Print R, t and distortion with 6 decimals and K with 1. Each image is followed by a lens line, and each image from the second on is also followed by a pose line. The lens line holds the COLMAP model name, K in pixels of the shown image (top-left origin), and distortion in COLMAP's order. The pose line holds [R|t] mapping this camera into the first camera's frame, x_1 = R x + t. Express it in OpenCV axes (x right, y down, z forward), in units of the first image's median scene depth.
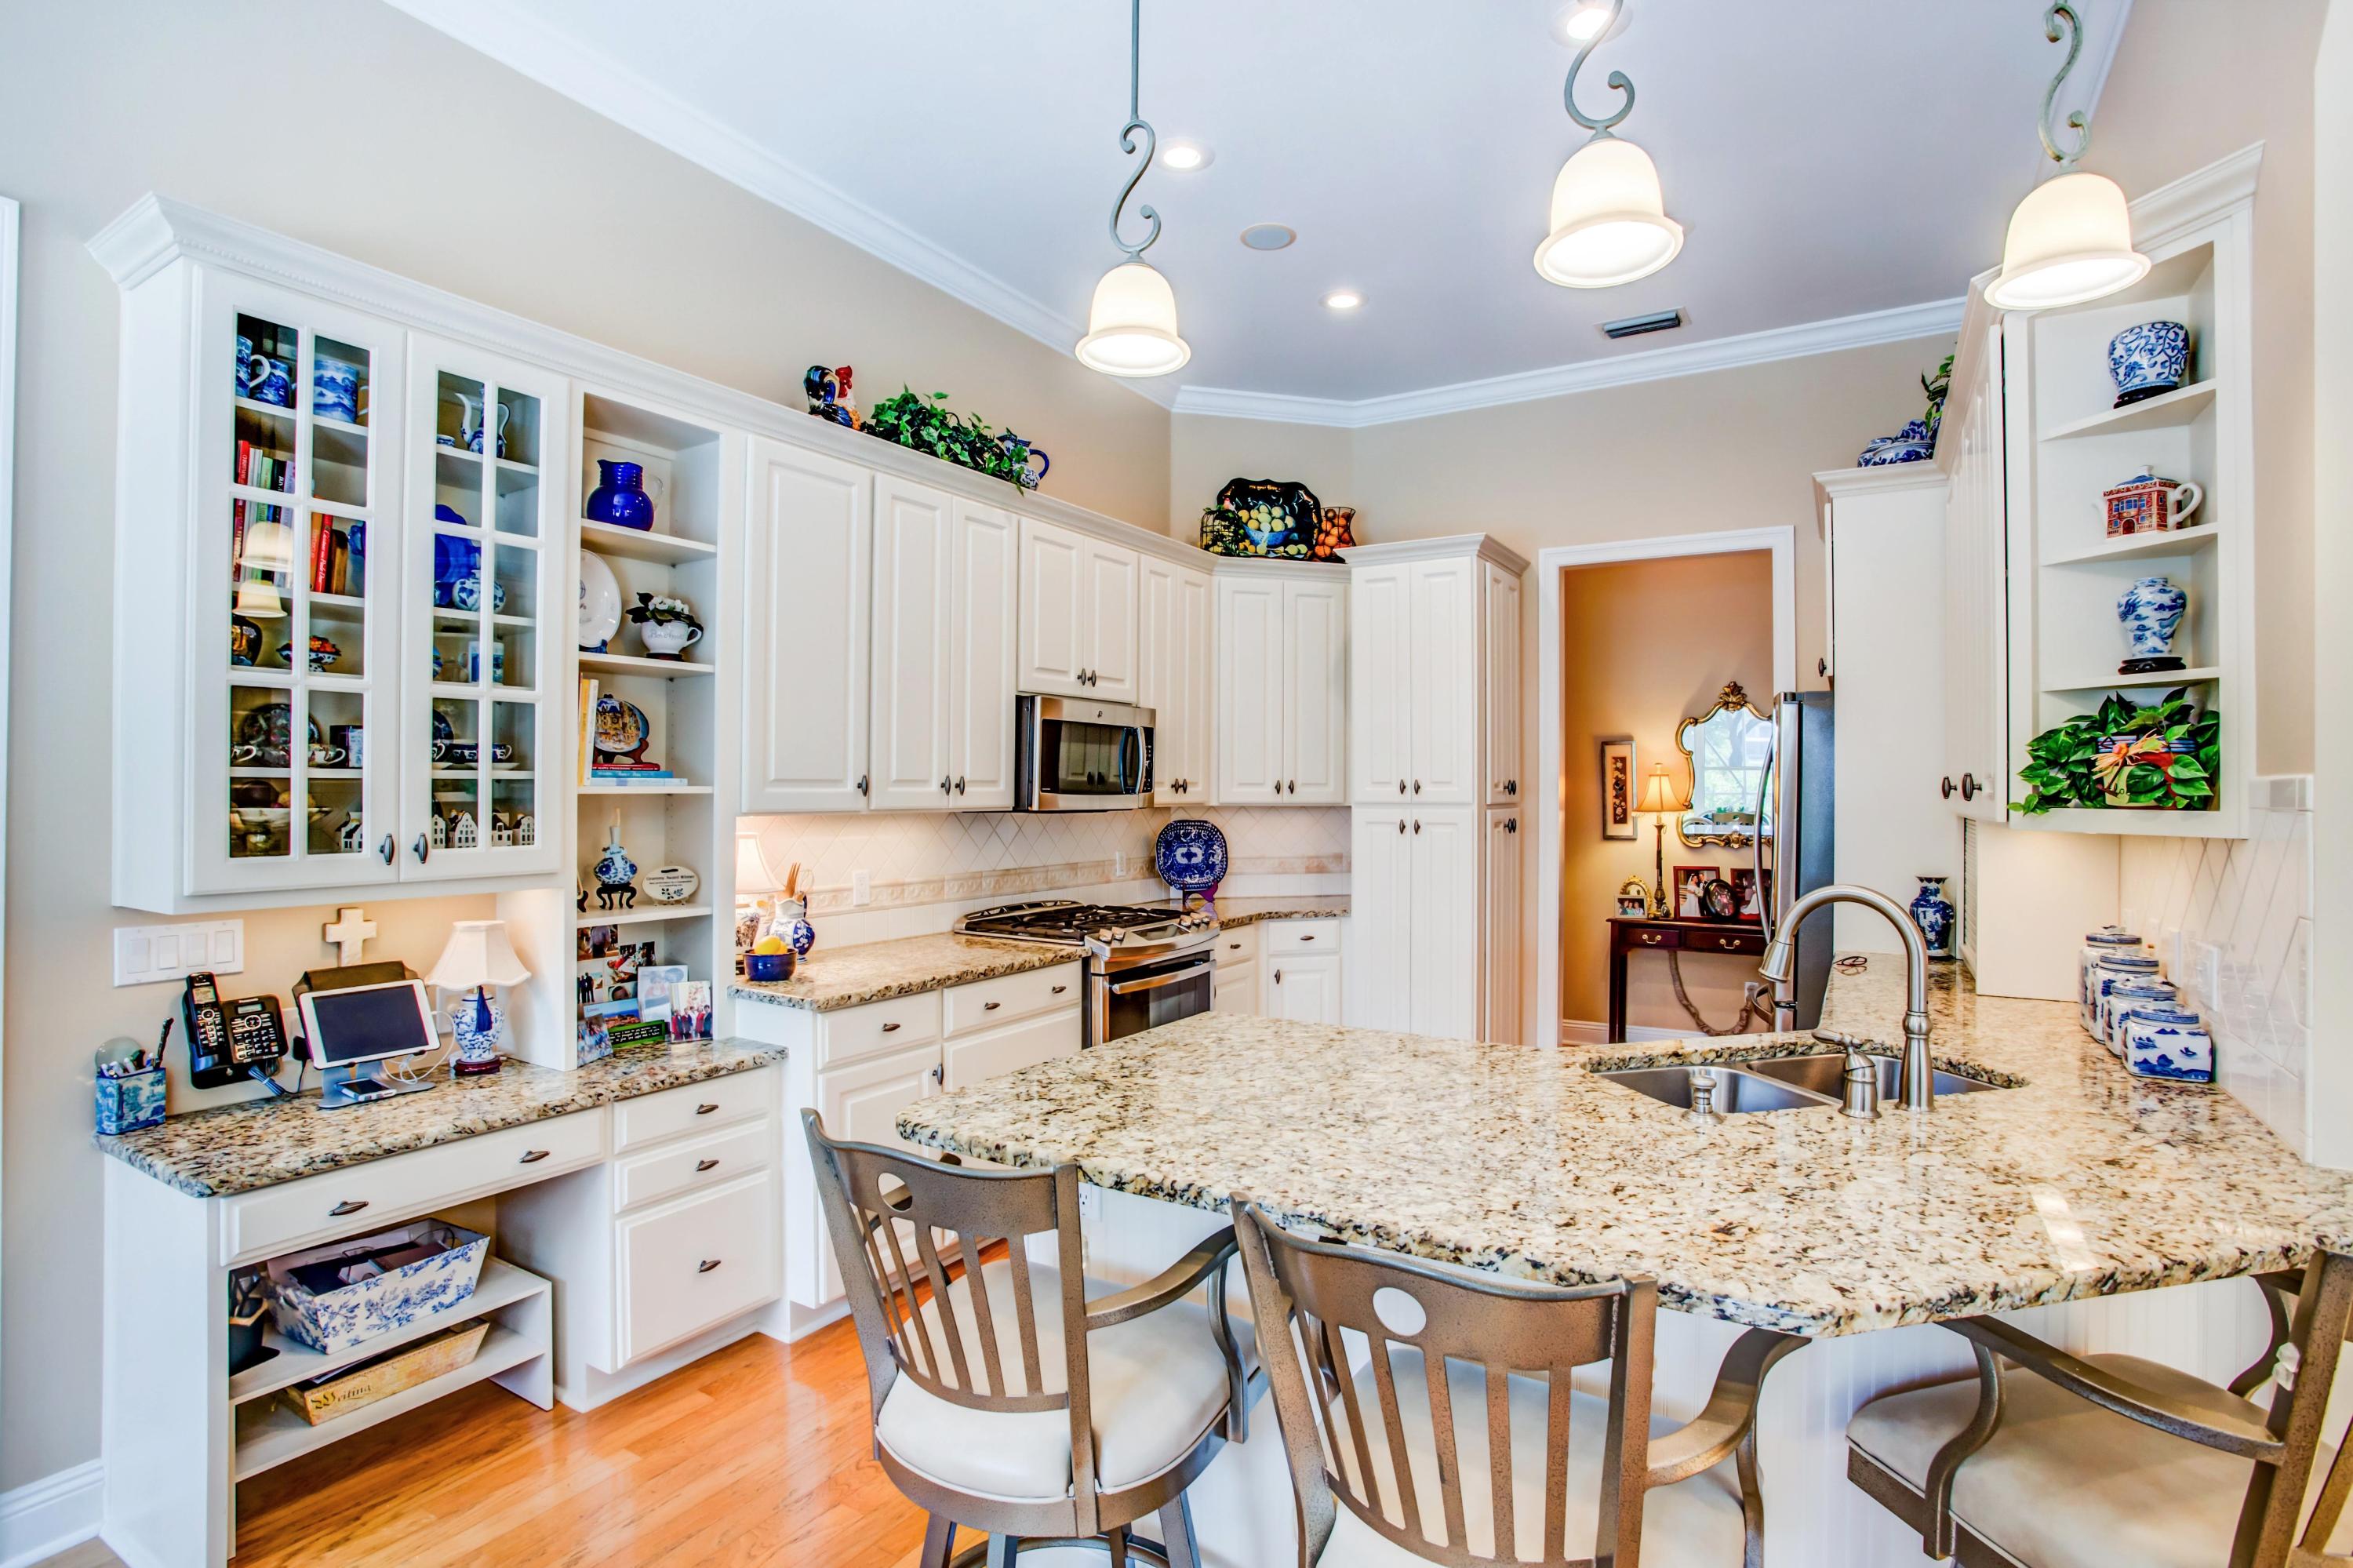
lens RADIAL K [[1145.0, 0, 1197.8], [0, 1145.0, 795.7], [0, 0, 1]] dist [-0.065039, 0.025849]
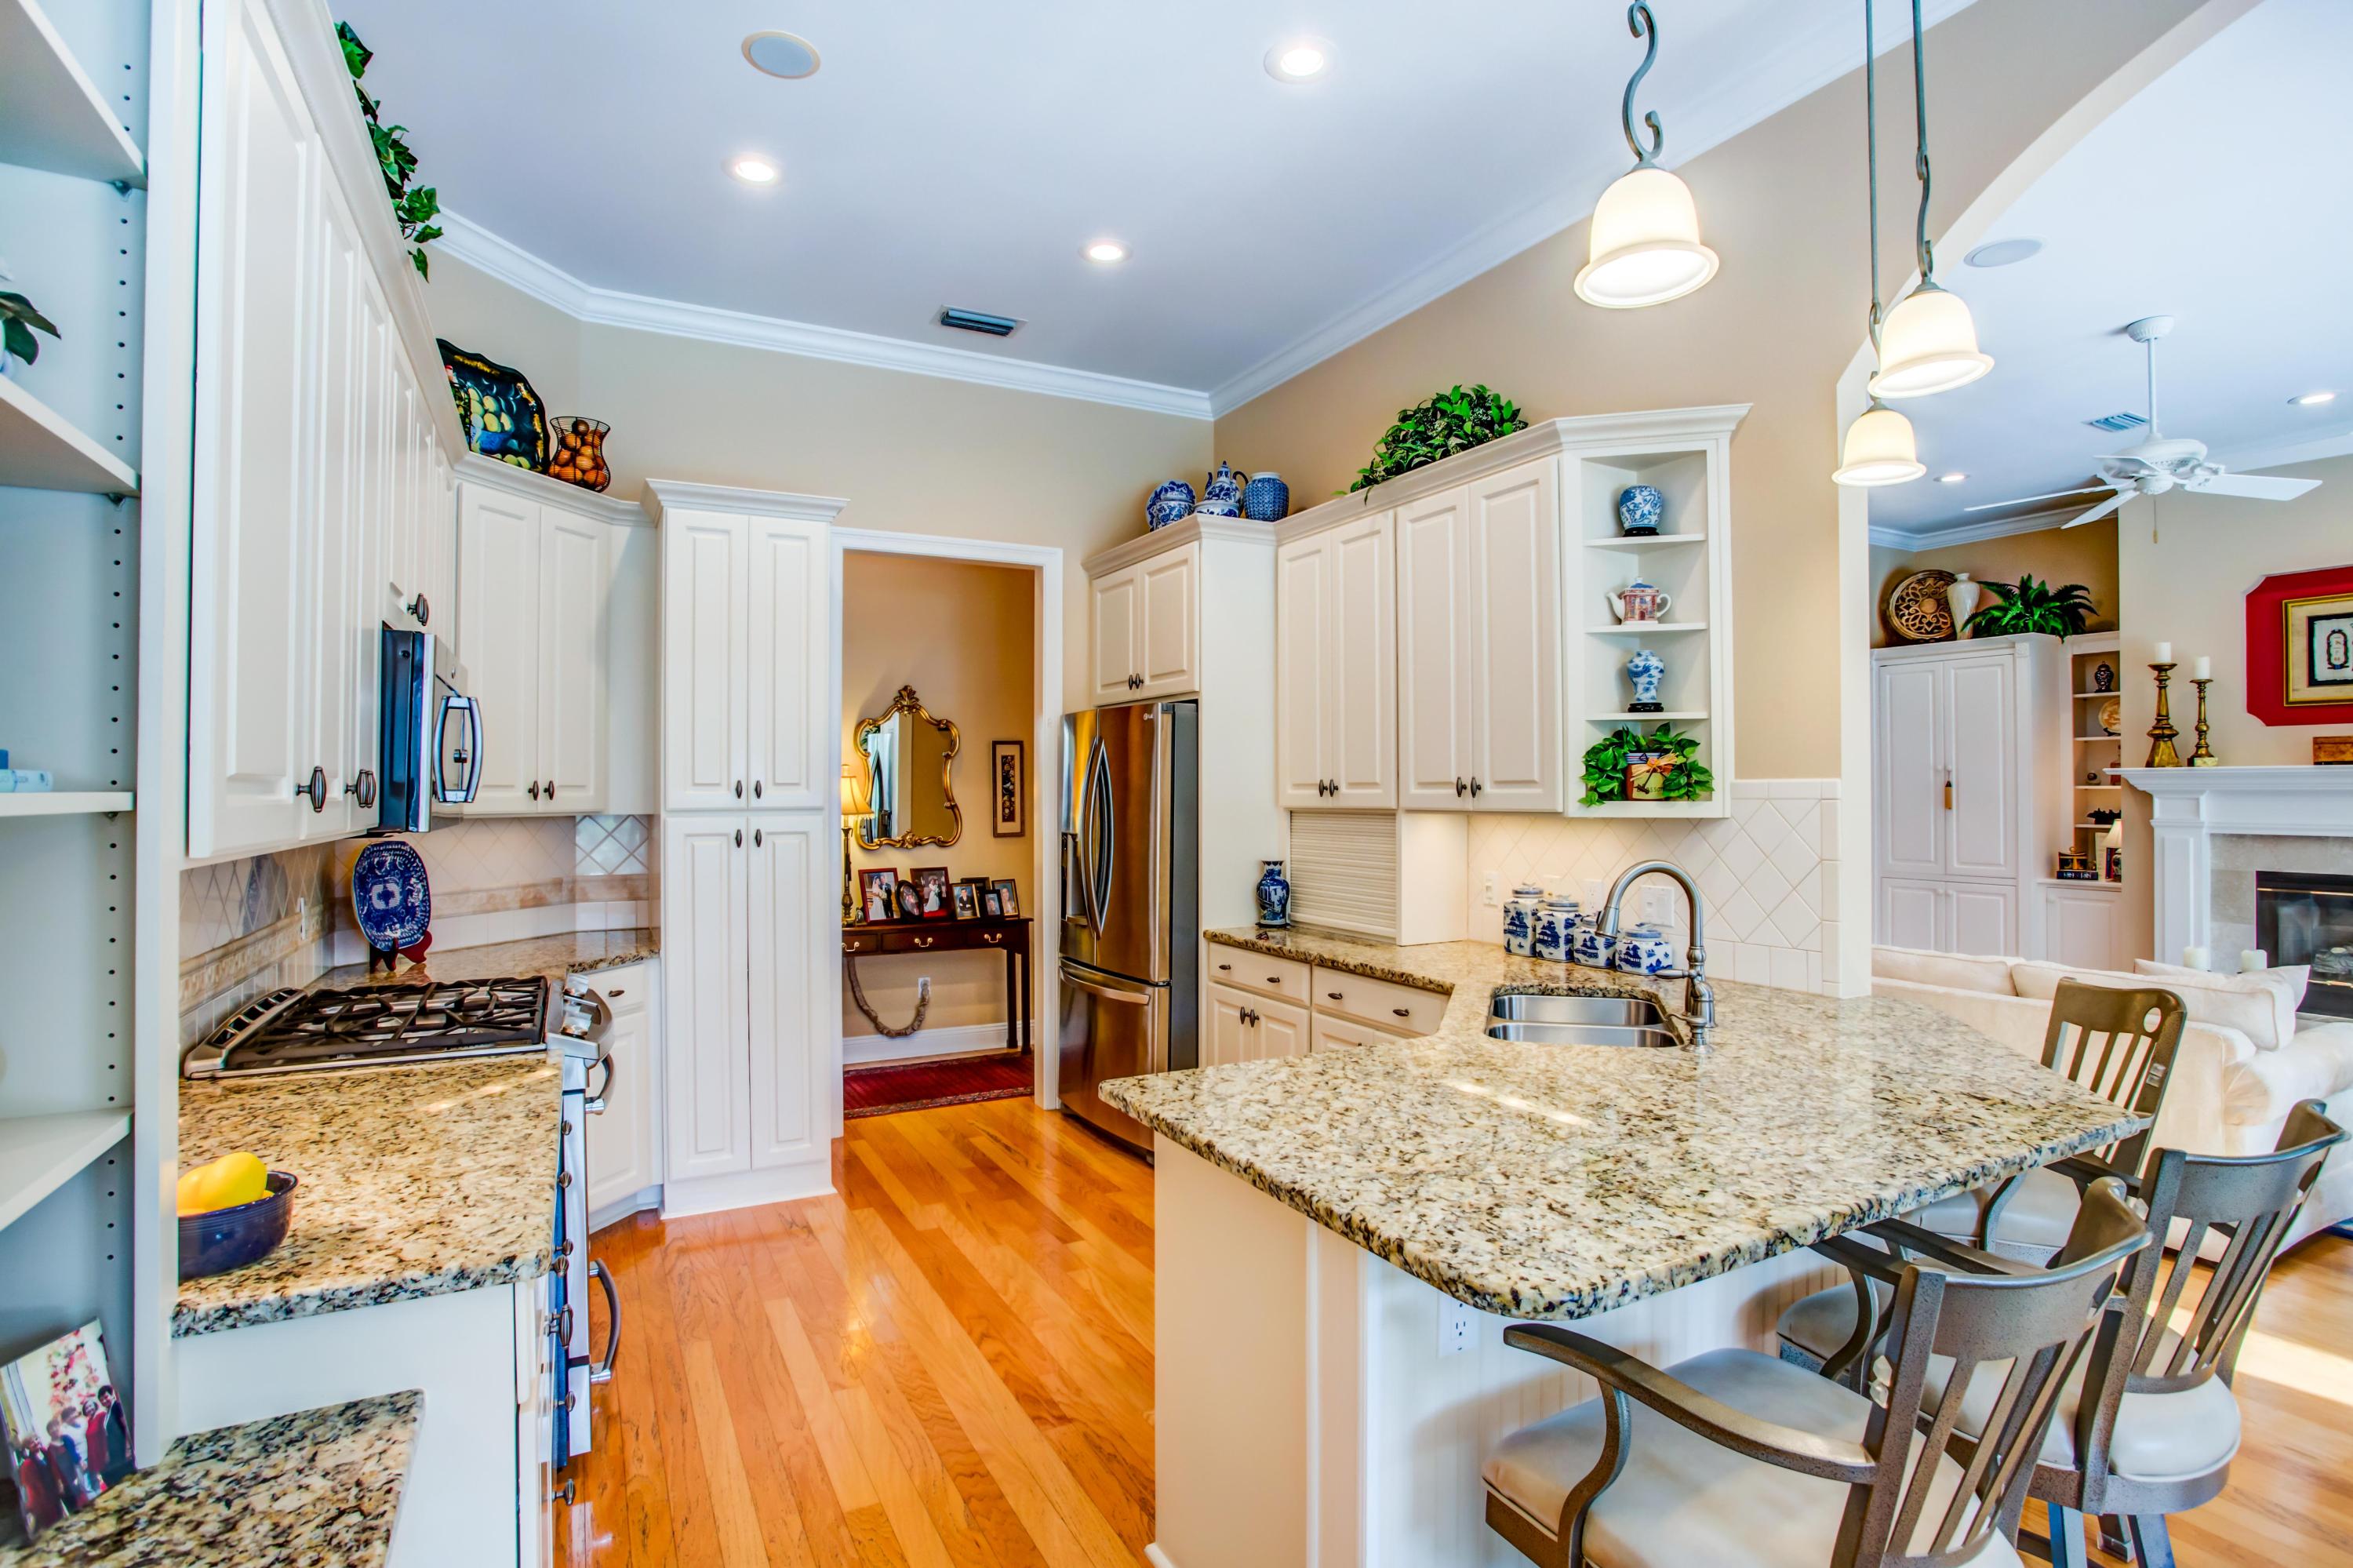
lens RADIAL K [[1145.0, 0, 1178.3], [0, 1145.0, 775.8], [0, 0, 1]] dist [-0.065039, 0.025849]
pose [[0.512952, 0.007695, 0.858383, -0.323839], [0.009253, 0.999852, -0.014493, -0.002465], [-0.858367, 0.015376, 0.512805, 0.293438]]
